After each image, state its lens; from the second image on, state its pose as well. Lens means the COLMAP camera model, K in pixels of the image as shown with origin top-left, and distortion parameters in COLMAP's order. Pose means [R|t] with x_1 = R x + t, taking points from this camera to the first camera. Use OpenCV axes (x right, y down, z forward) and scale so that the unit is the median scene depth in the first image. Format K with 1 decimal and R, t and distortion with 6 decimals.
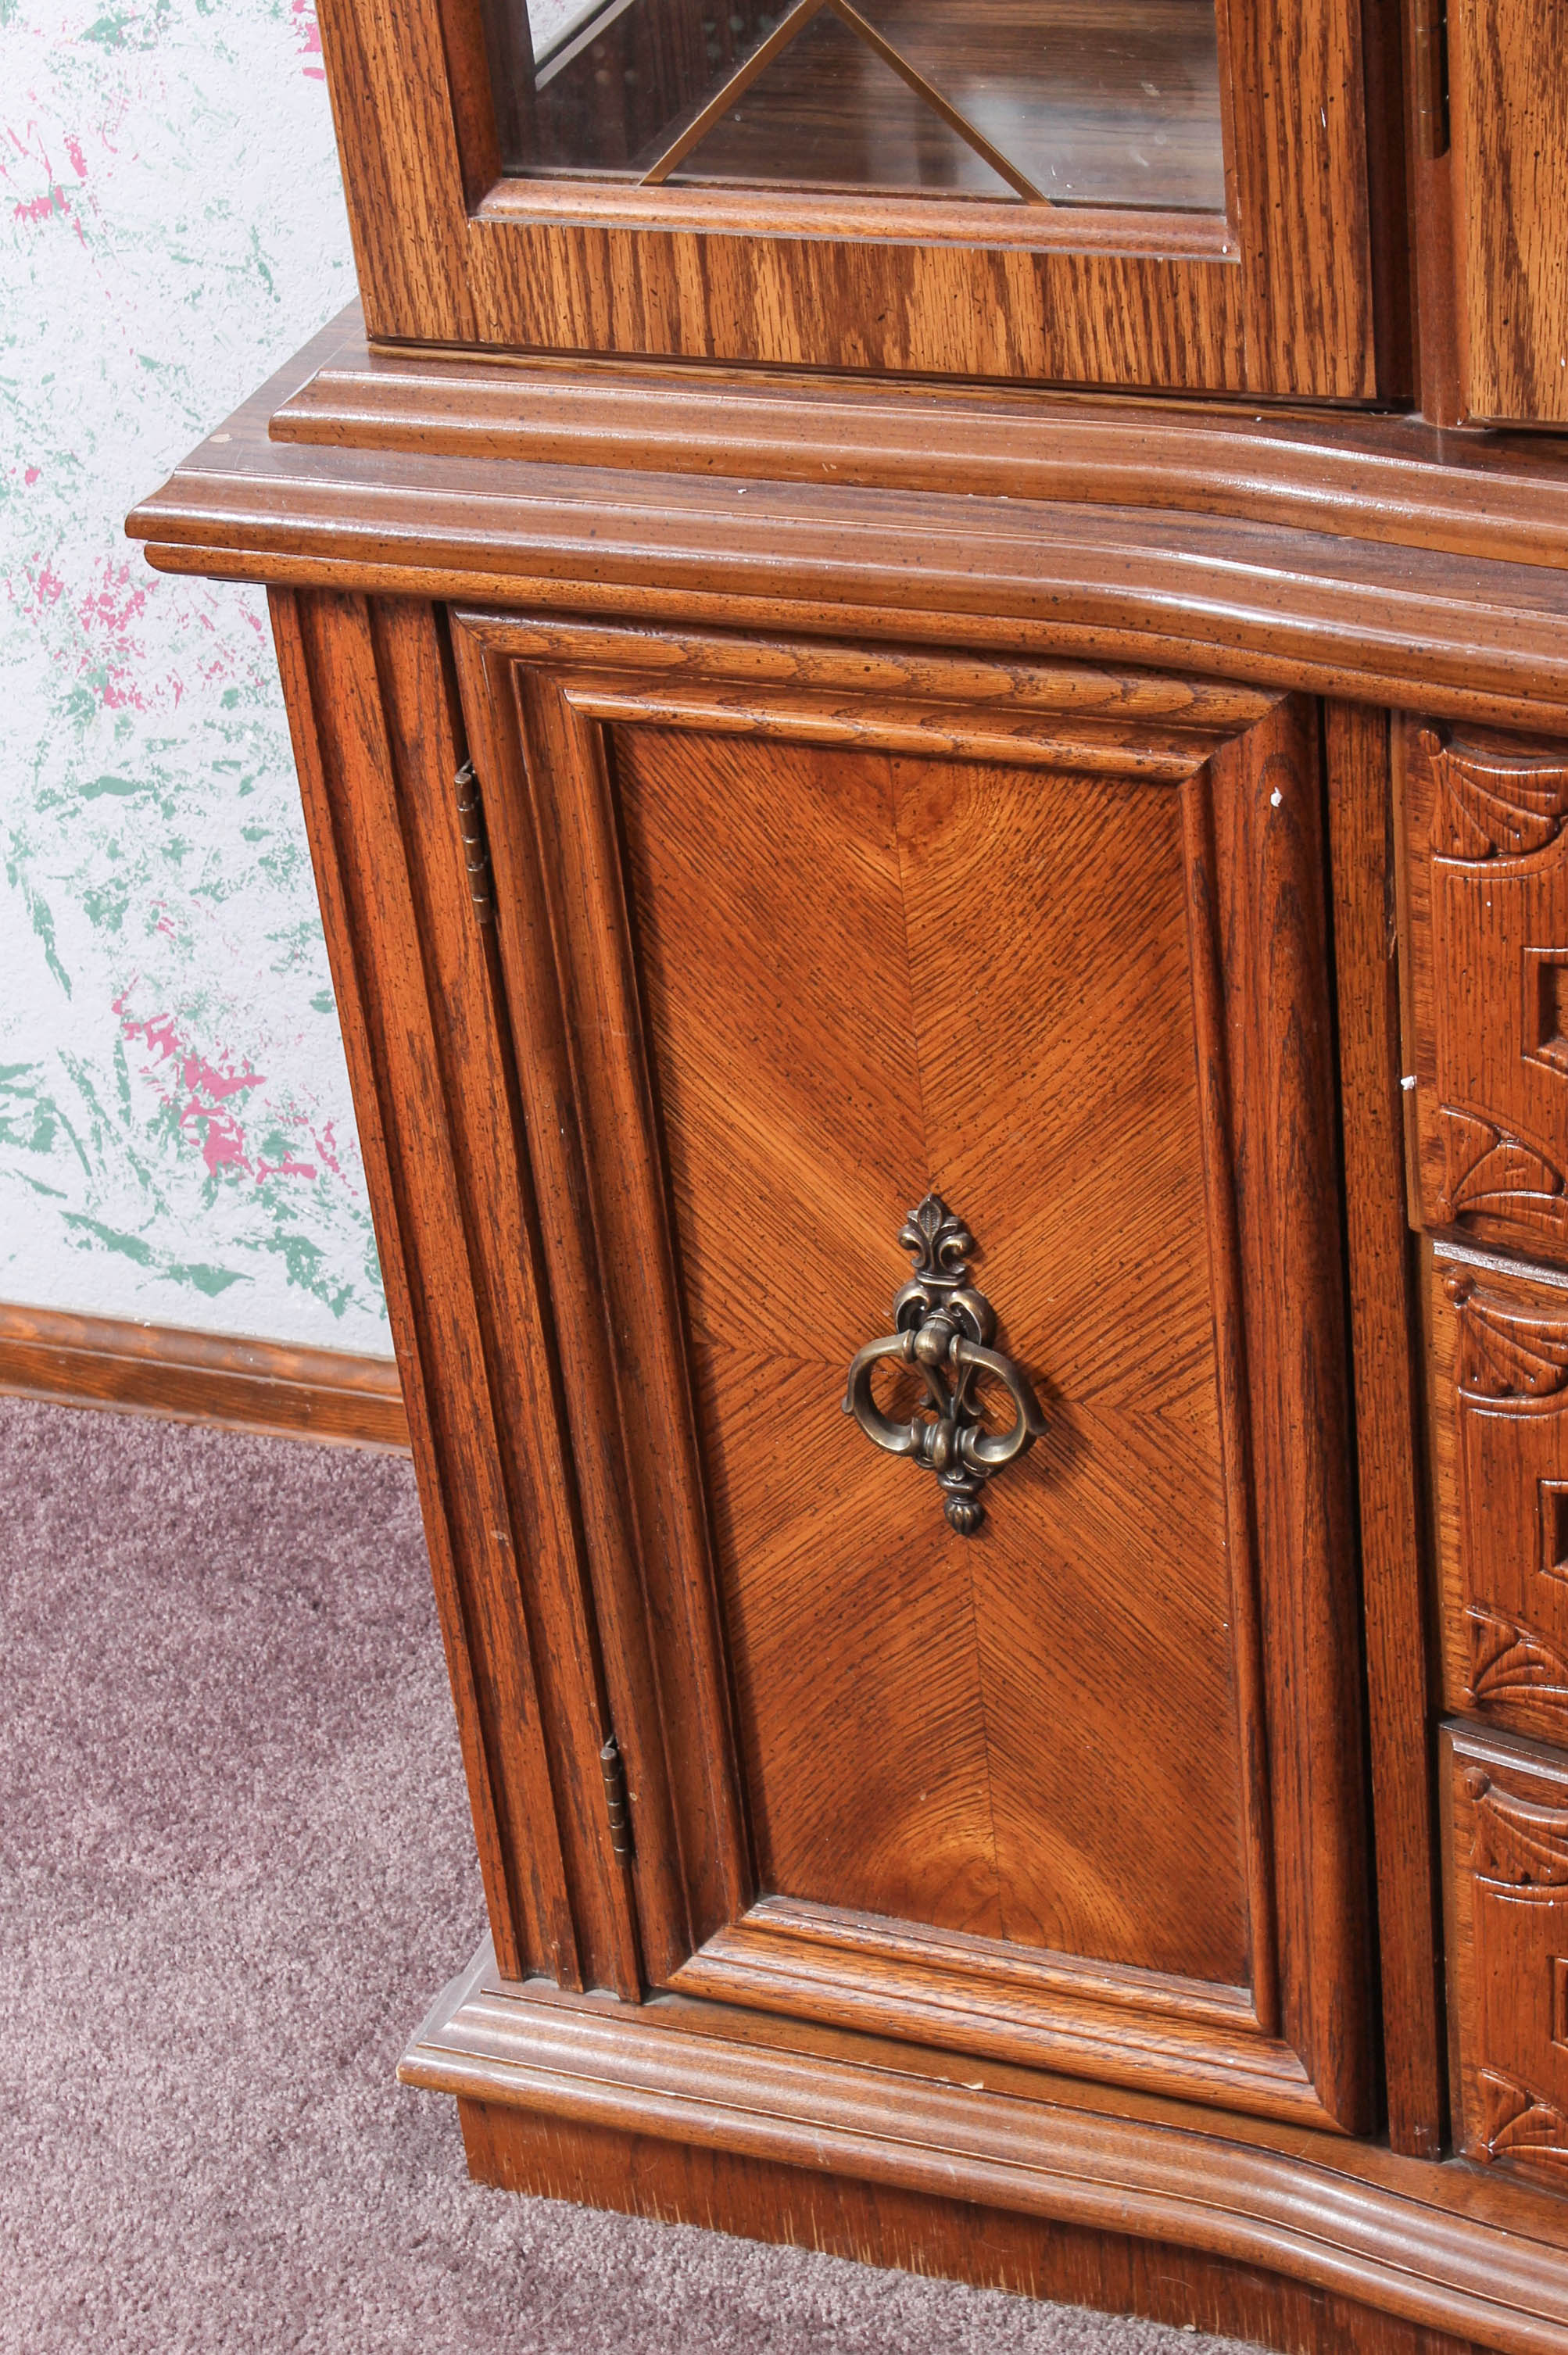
lens RADIAL K [[5027.8, 0, 711.4], [0, 5027.8, 1174.7], [0, 0, 1]] dist [0.058664, -0.223664]
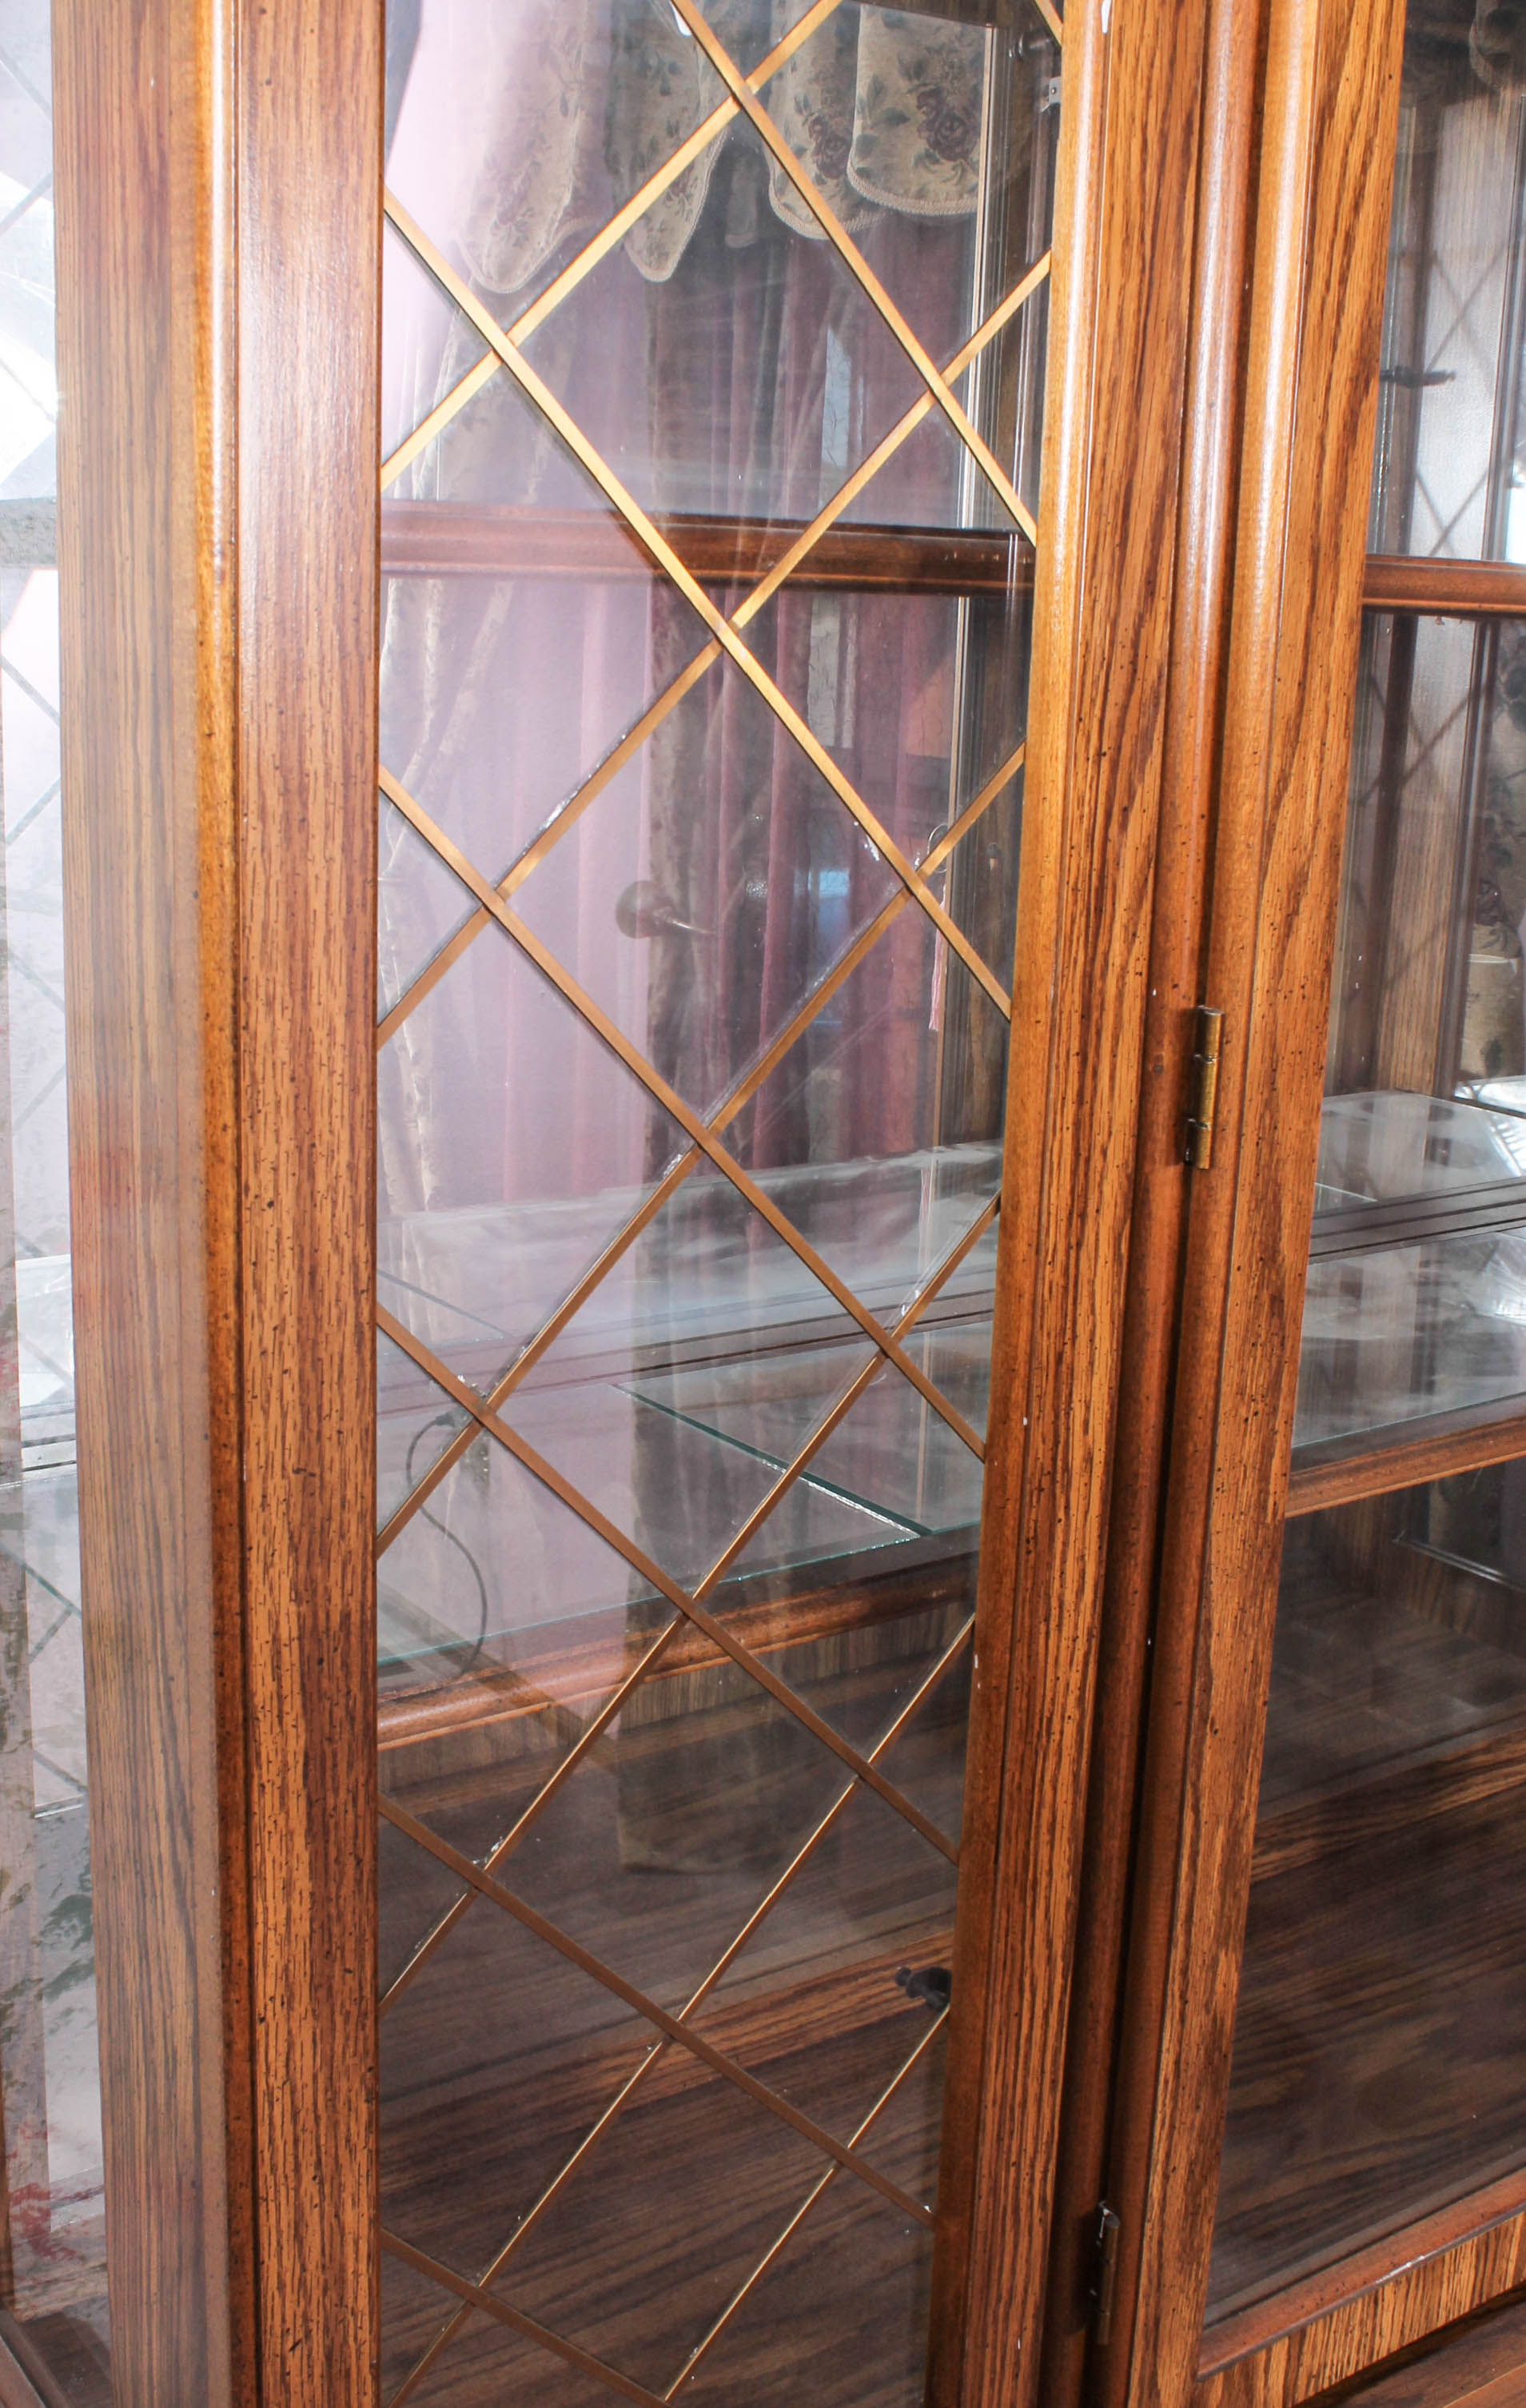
lens RADIAL K [[2604.9, 0, 697.4], [0, 2604.9, 1200.1], [0, 0, 1]] dist [-0.132651, 0.149447]
pose [[0.545260, -0.070812, 0.835271, -0.416018], [0.376207, 0.911114, -0.168344, -0.356506], [-0.749106, 0.406027, 0.523434, 0.511443]]
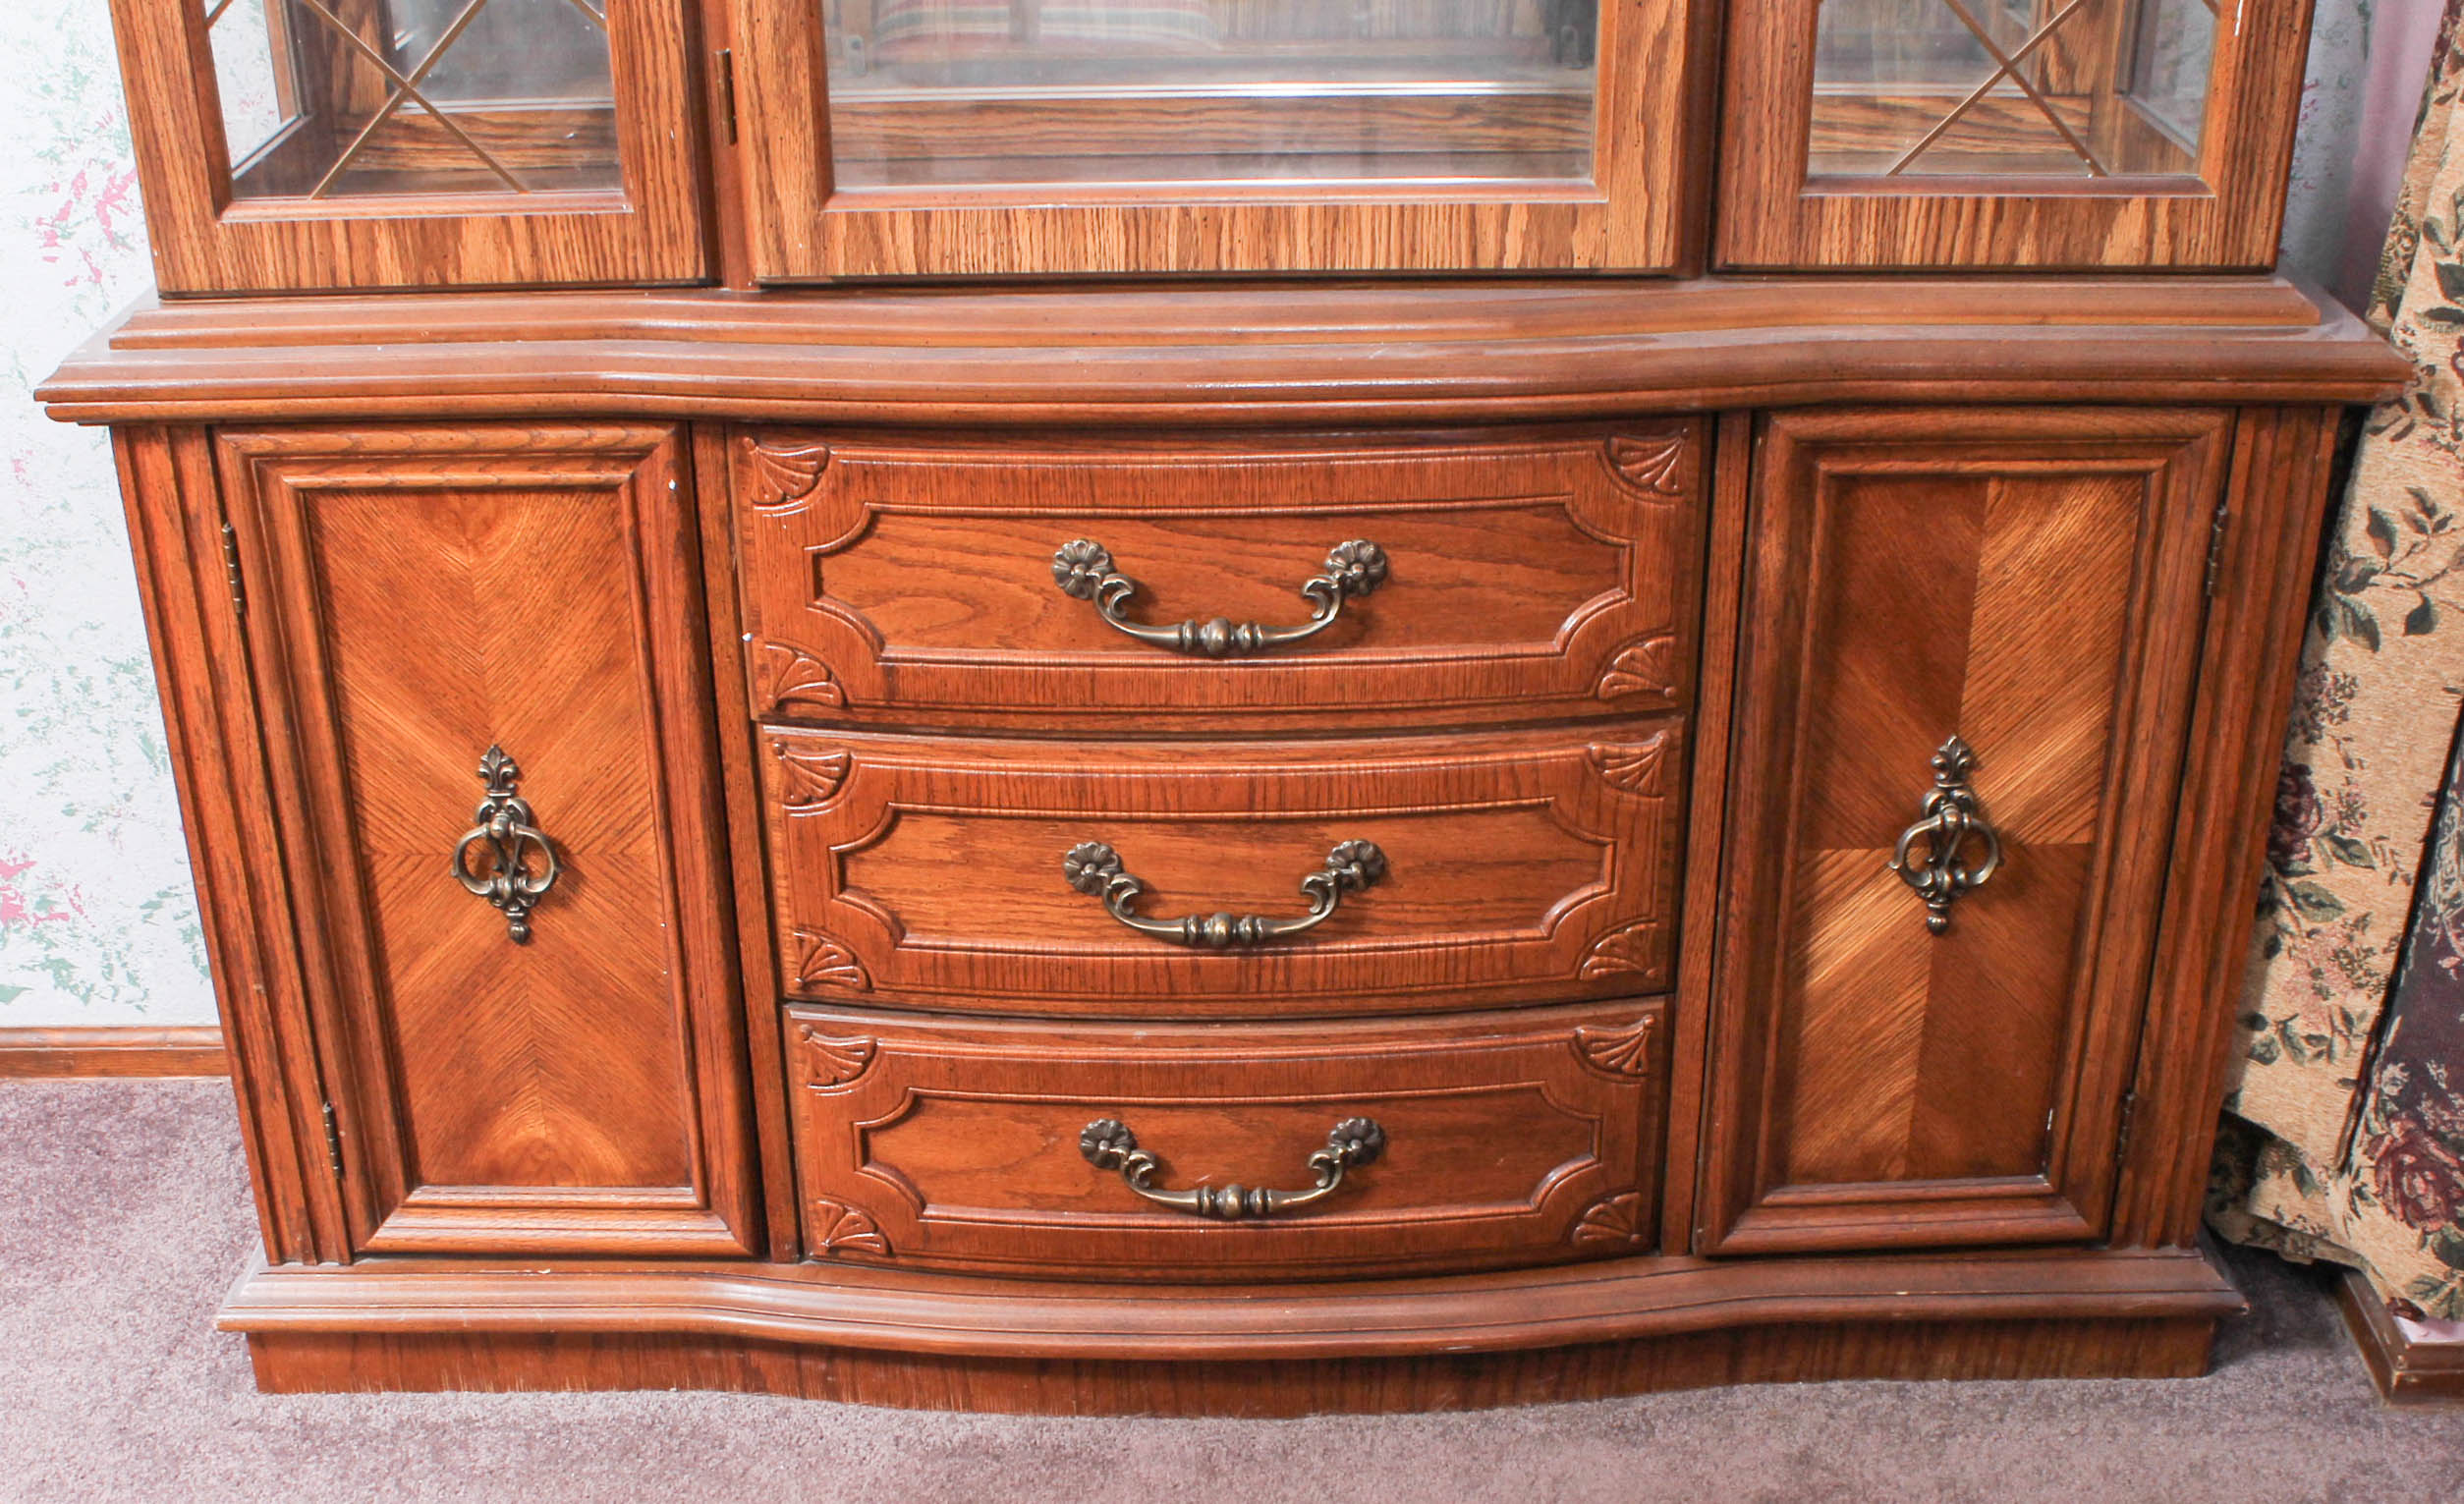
lens RADIAL K [[2988.2, 0, 1222.7], [0, 2988.2, 1009.3], [0, 0, 1]] dist [-0.158442, 0.182547]
pose [[0.924293, -0.094723, 0.369743, -0.126726], [0.126837, 0.989891, -0.063474, 0.213289], [-0.359993, 0.105566, 0.926963, -0.122395]]
